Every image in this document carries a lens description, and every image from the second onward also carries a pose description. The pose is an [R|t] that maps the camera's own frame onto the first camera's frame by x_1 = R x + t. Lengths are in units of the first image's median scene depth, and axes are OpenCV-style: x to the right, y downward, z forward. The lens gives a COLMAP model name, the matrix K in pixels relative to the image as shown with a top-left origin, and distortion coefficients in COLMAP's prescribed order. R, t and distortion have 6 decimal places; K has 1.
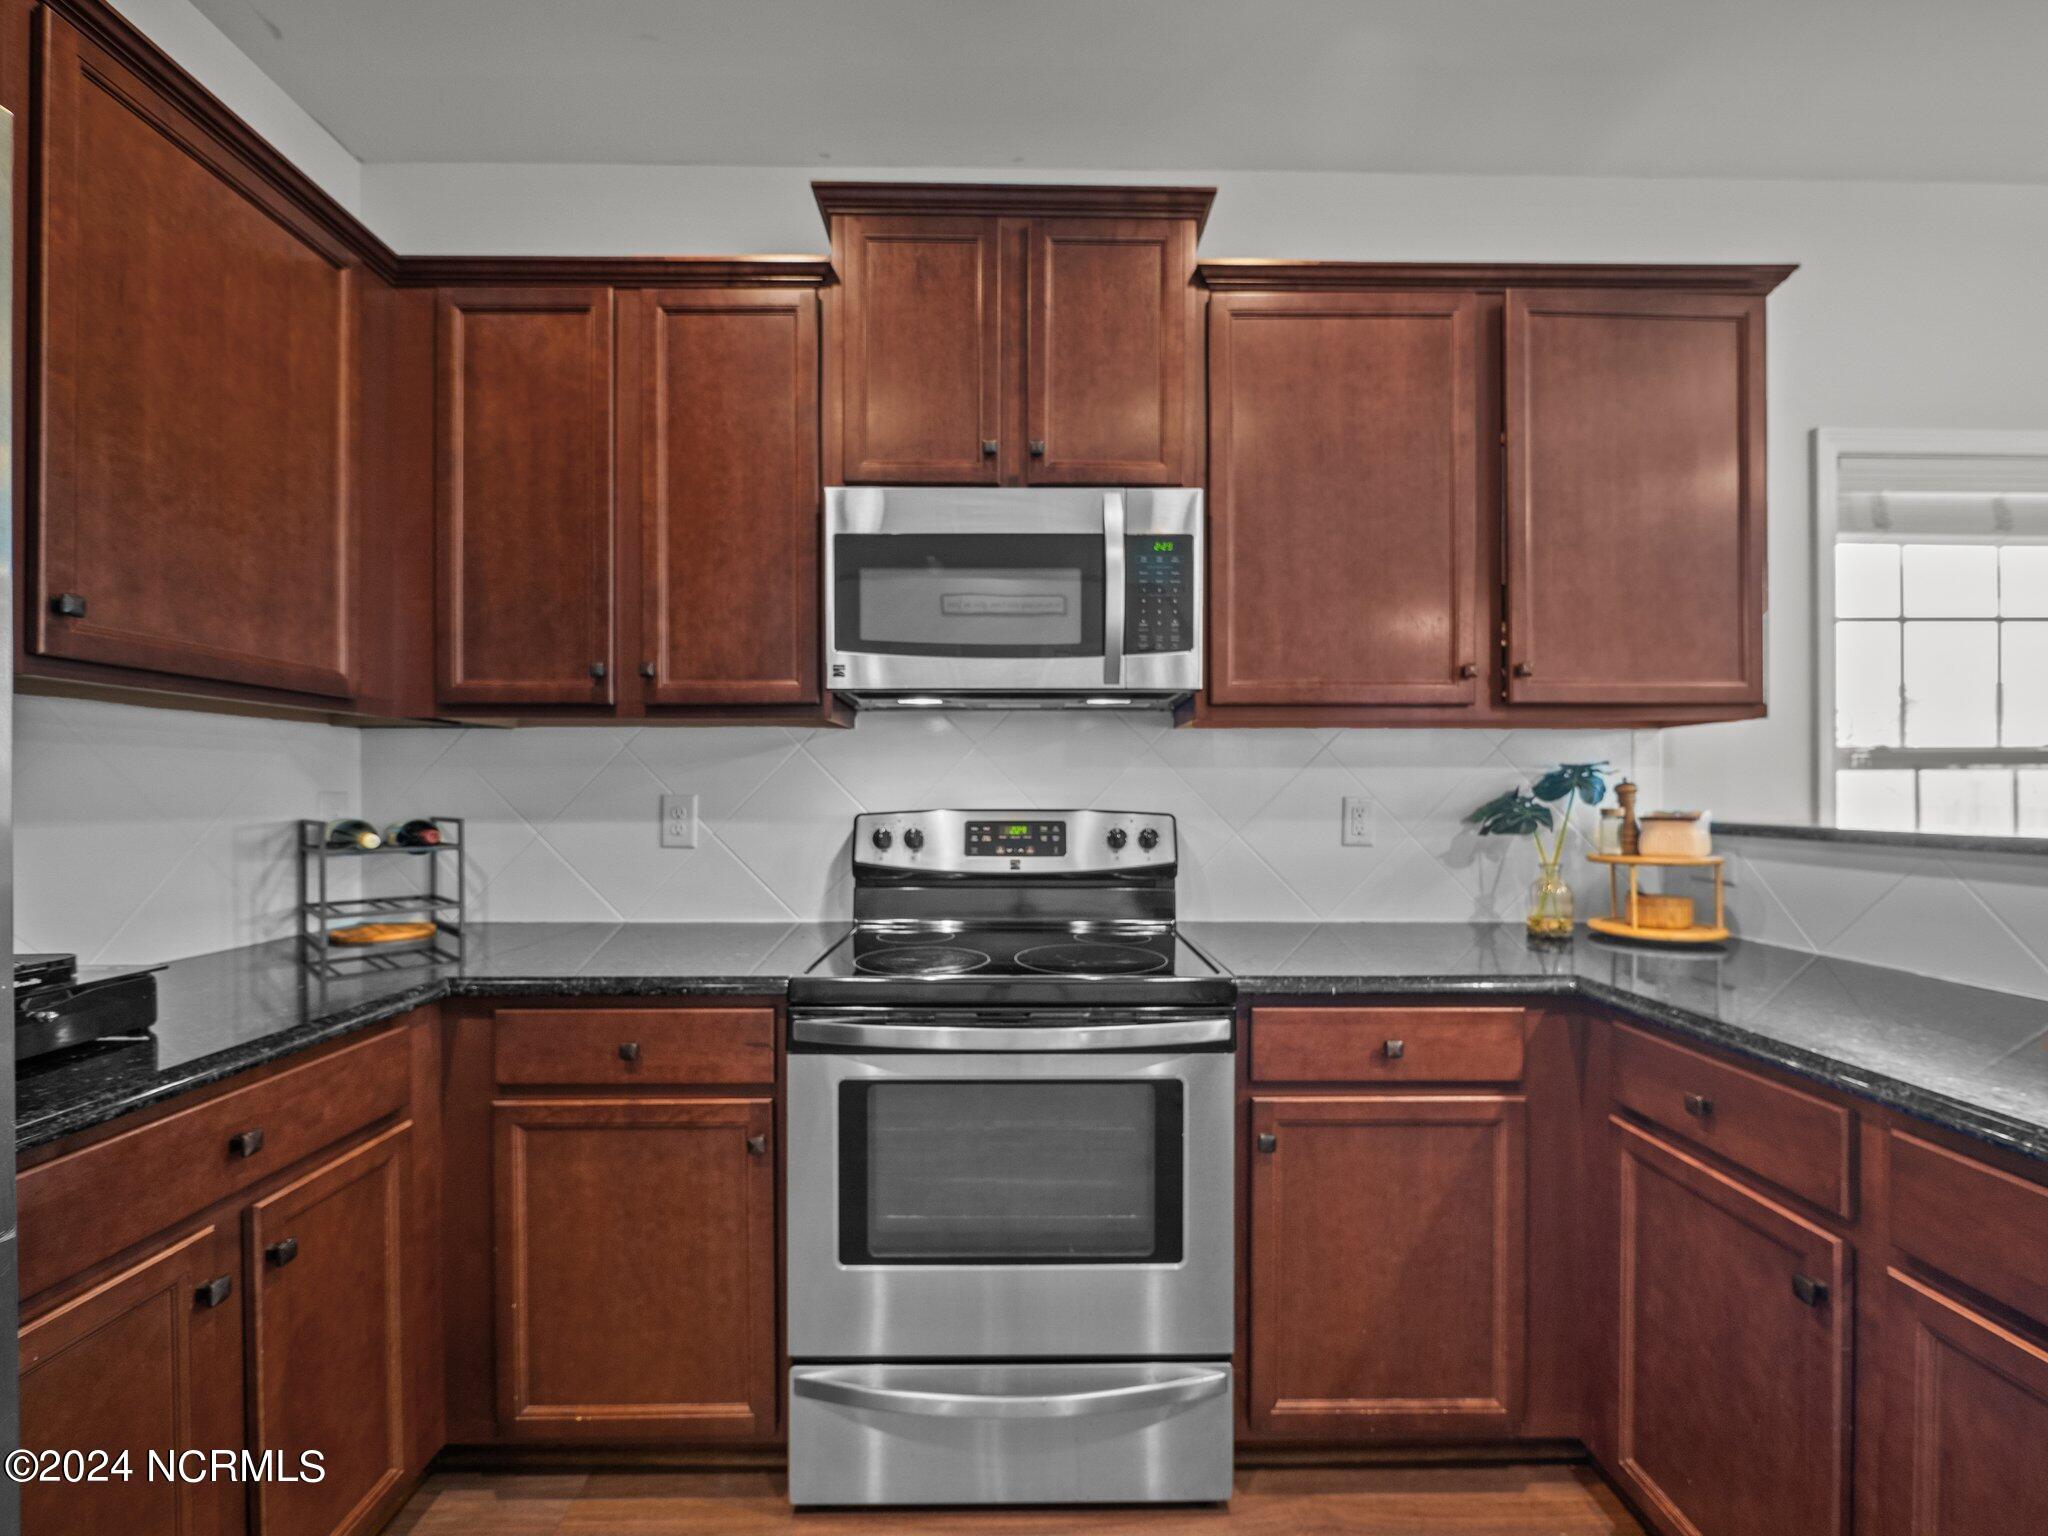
lens RADIAL K [[864.4, 0, 1023.8], [0, 864.4, 793.1], [0, 0, 1]] dist [-0.004788, -0.001997]
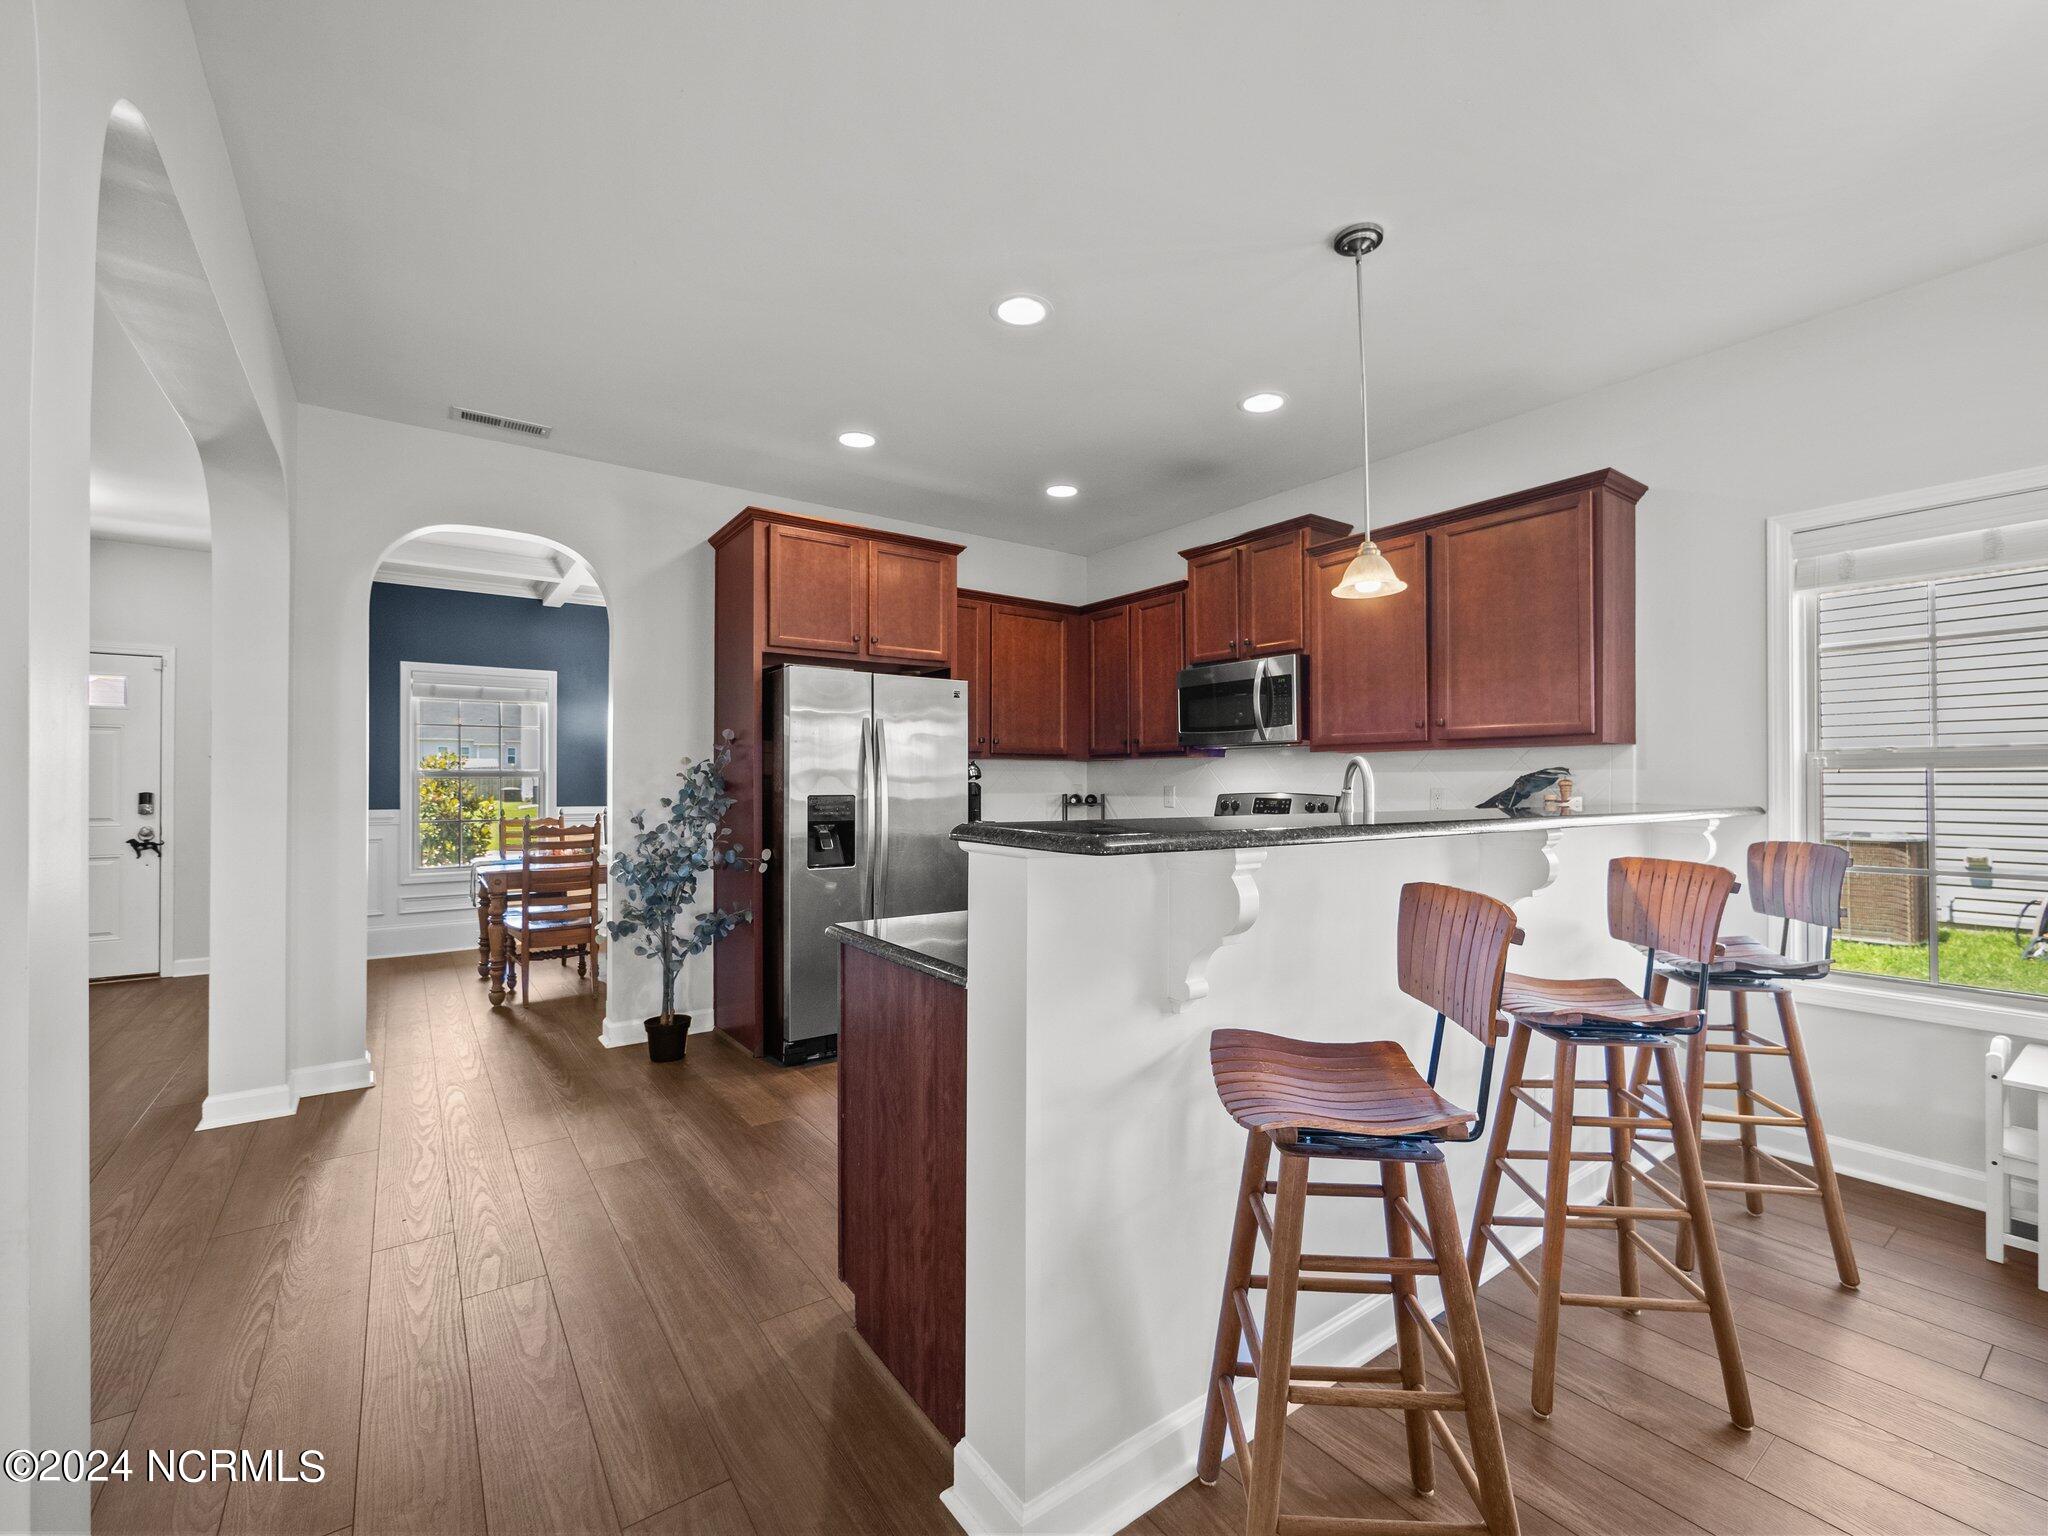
lens RADIAL K [[864.4, 0, 1030.9], [0, 864.4, 778.7], [0, 0, 1]] dist [-0.004788, -0.001997]
pose [[0.579942, -0.003884, -0.814649, 1.620361], [0.000131, 0.999989, -0.004675, -0.007163], [0.814658, 0.002604, 0.579936, -0.884322]]
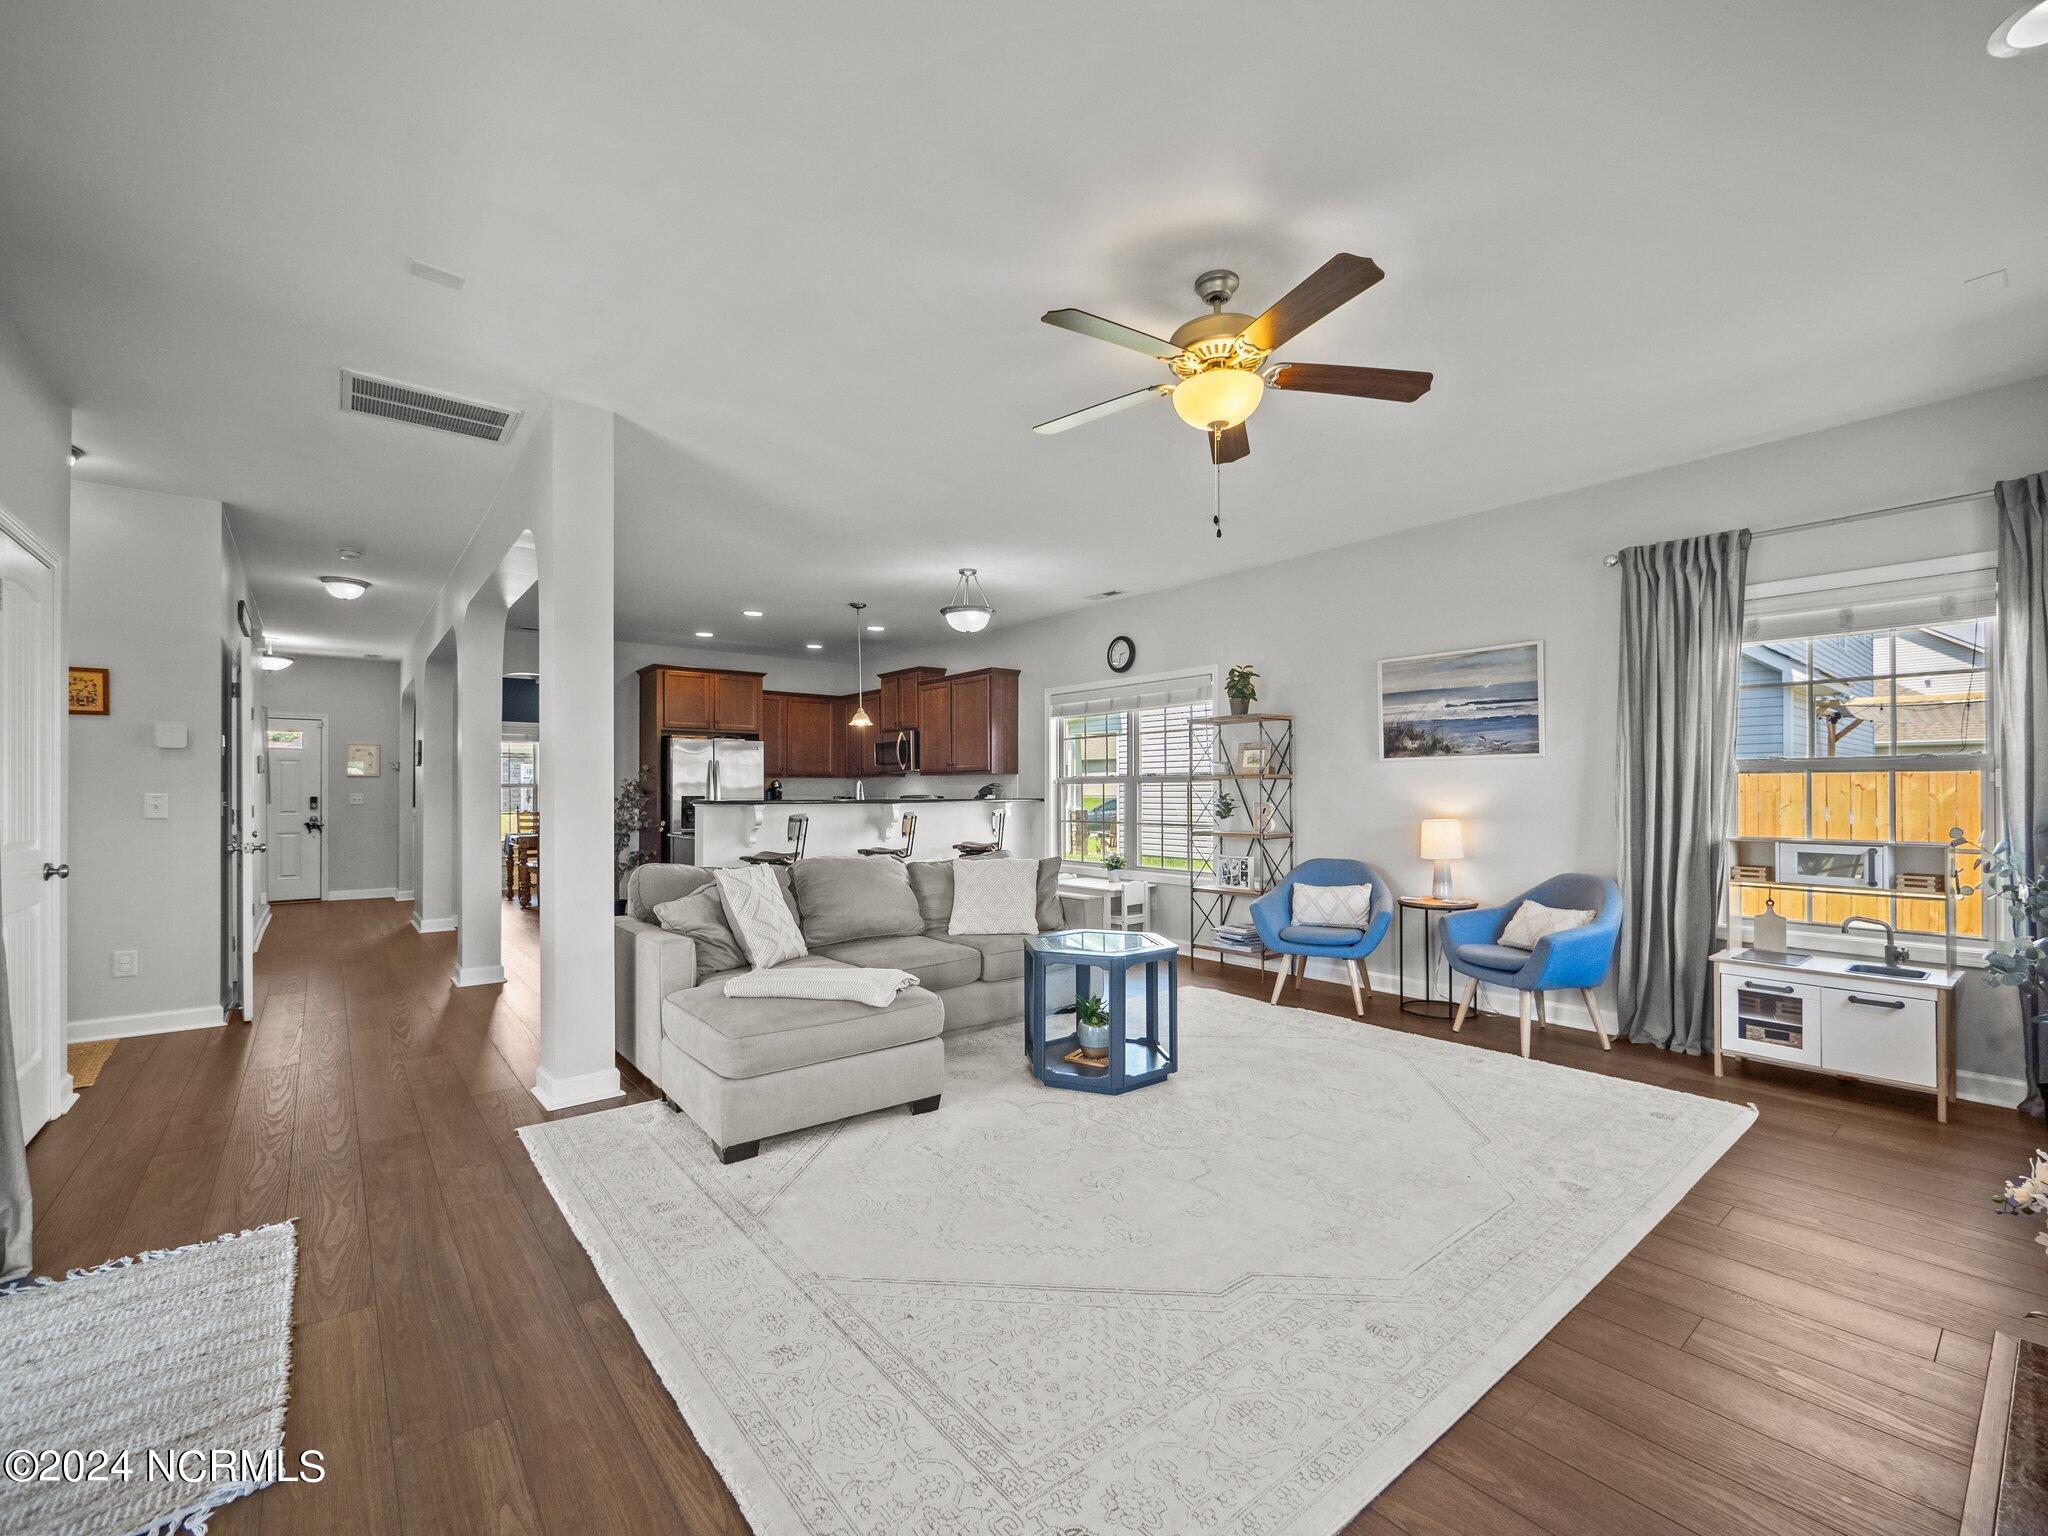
lens RADIAL K [[864.4, 0, 1033.2], [0, 864.4, 788.2], [0, 0, 1]] dist [-0.004788, -0.001997]
pose [[0.628021, -0.003940, -0.778186, 4.423167], [0.002162, 0.999992, -0.003317, 0.001538], [0.778193, 0.000401, 0.628025, -1.559231]]
